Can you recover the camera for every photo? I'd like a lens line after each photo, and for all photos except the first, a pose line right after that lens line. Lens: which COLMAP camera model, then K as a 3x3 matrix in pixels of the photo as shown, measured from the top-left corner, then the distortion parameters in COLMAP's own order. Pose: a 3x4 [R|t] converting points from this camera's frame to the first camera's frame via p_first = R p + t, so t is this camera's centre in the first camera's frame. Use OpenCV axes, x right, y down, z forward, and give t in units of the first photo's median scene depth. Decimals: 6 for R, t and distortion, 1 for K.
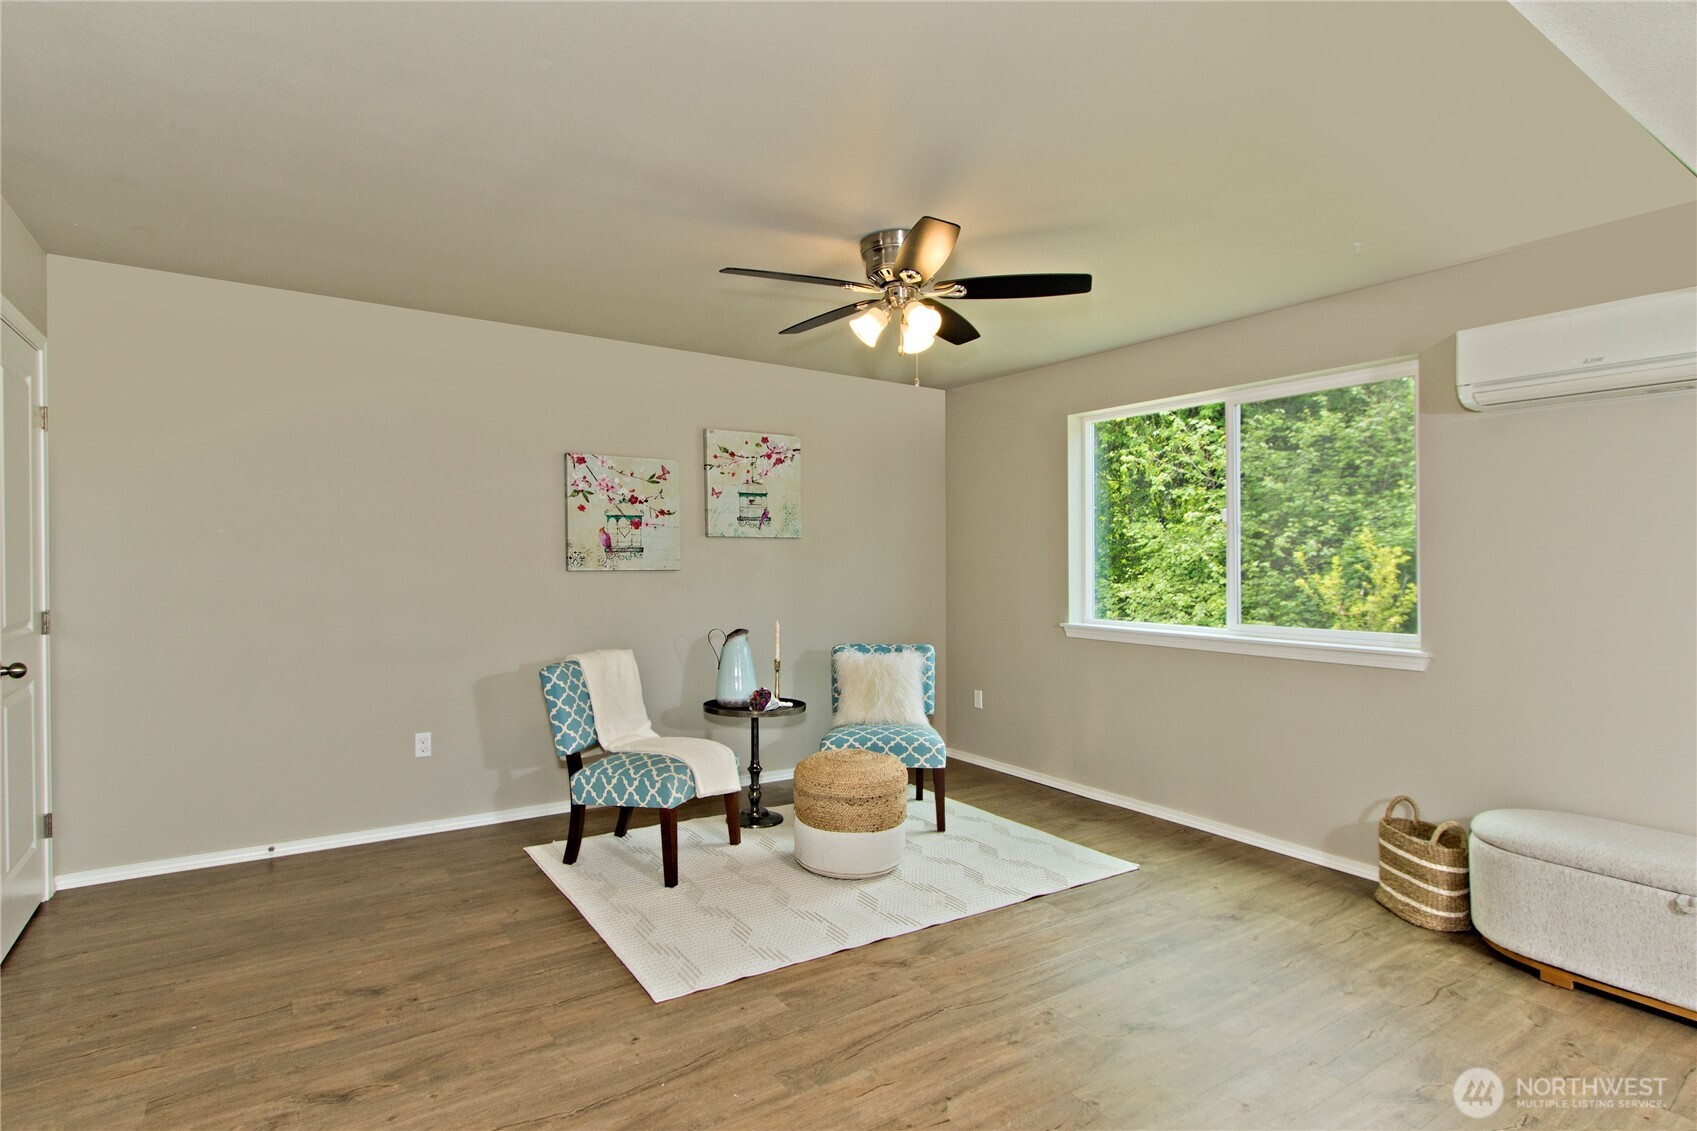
lens RADIAL K [[860.3, 0, 846.1], [0, 860.3, 569.1], [0, 0, 1]] dist [0.001853, 0.000464]
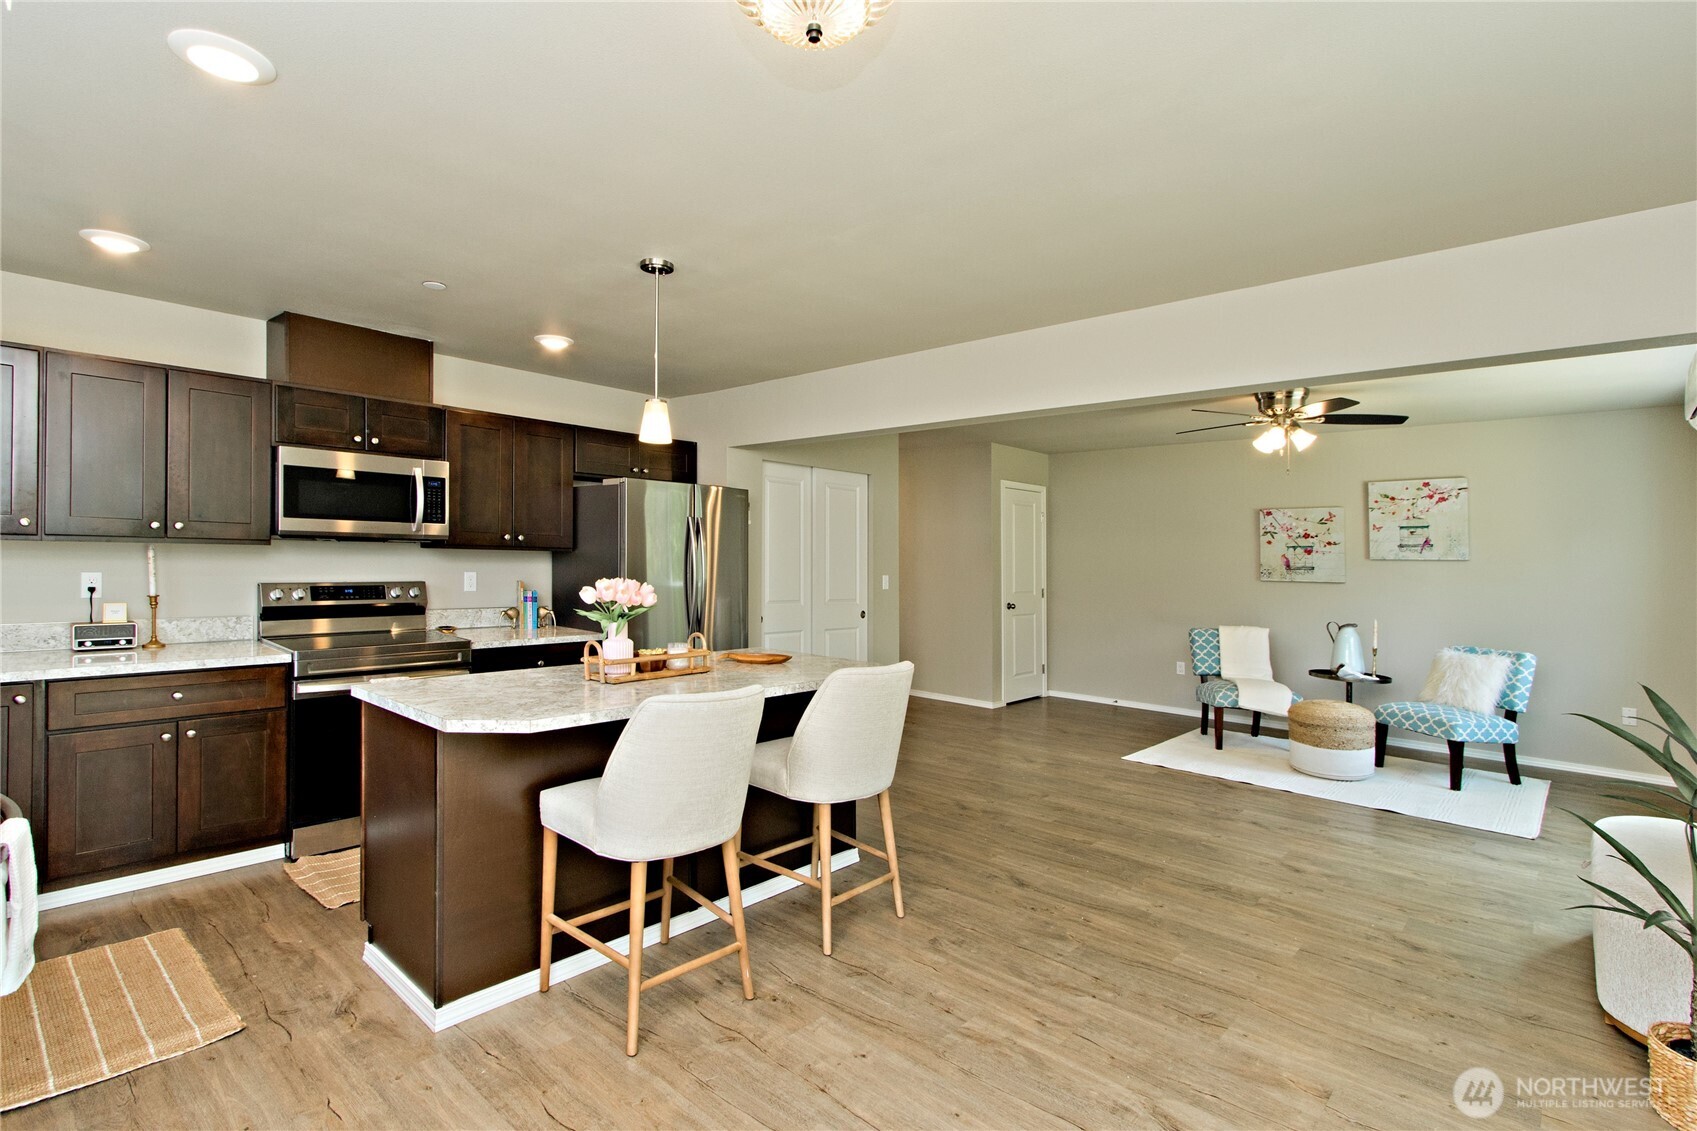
lens RADIAL K [[816.8, 0, 795.3], [0, 816.8, 528.2], [0, 0, 1]] dist [-0.001238, -0.001110]
pose [[0.205088, -0.039588, -0.977943, 1.002409], [-0.028924, 0.998500, -0.046486, 0.000319], [0.978316, 0.037820, 0.203636, -0.196722]]
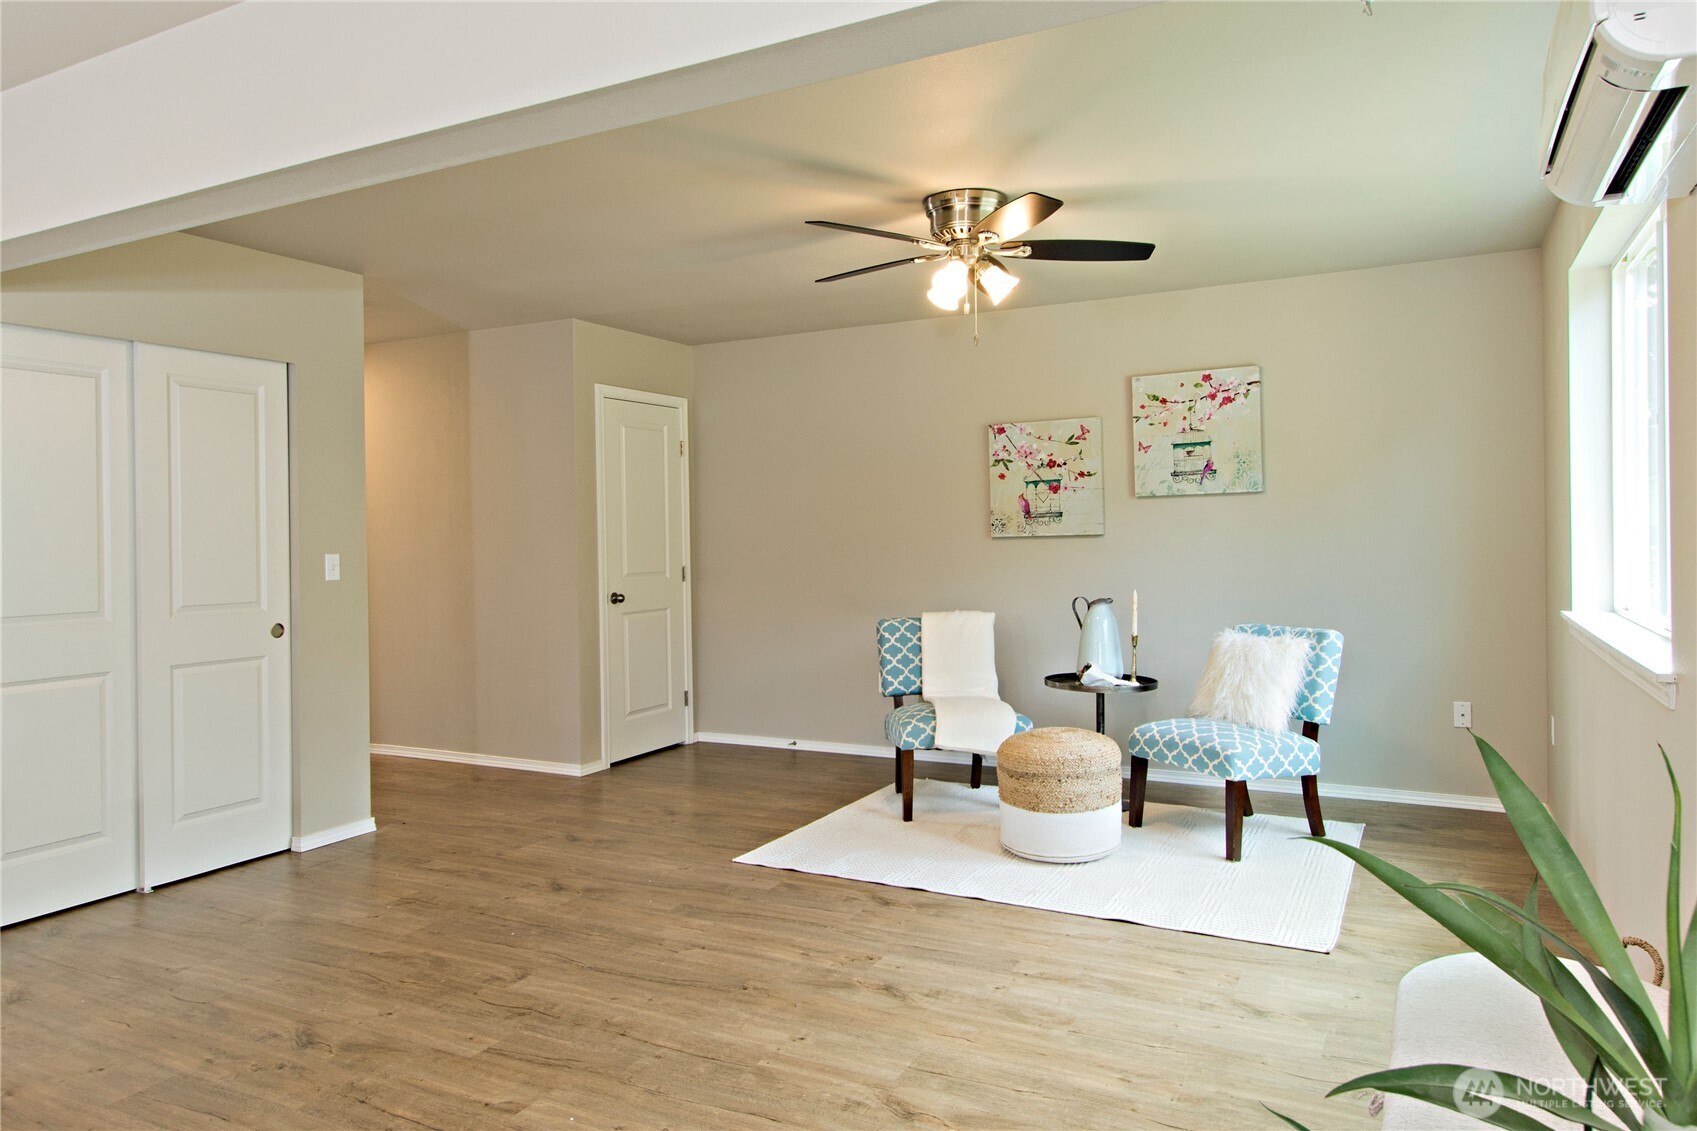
lens RADIAL K [[1123.0, 0, 840.0], [0, 1123.0, 534.9], [0, 0, 1]] dist [0.011389, 0.000431]
pose [[0.474663, -0.017356, -0.879997, 0.768732], [0.013015, 0.999835, -0.012699, 0.013688], [0.880072, -0.005425, 0.474810, 0.179589]]
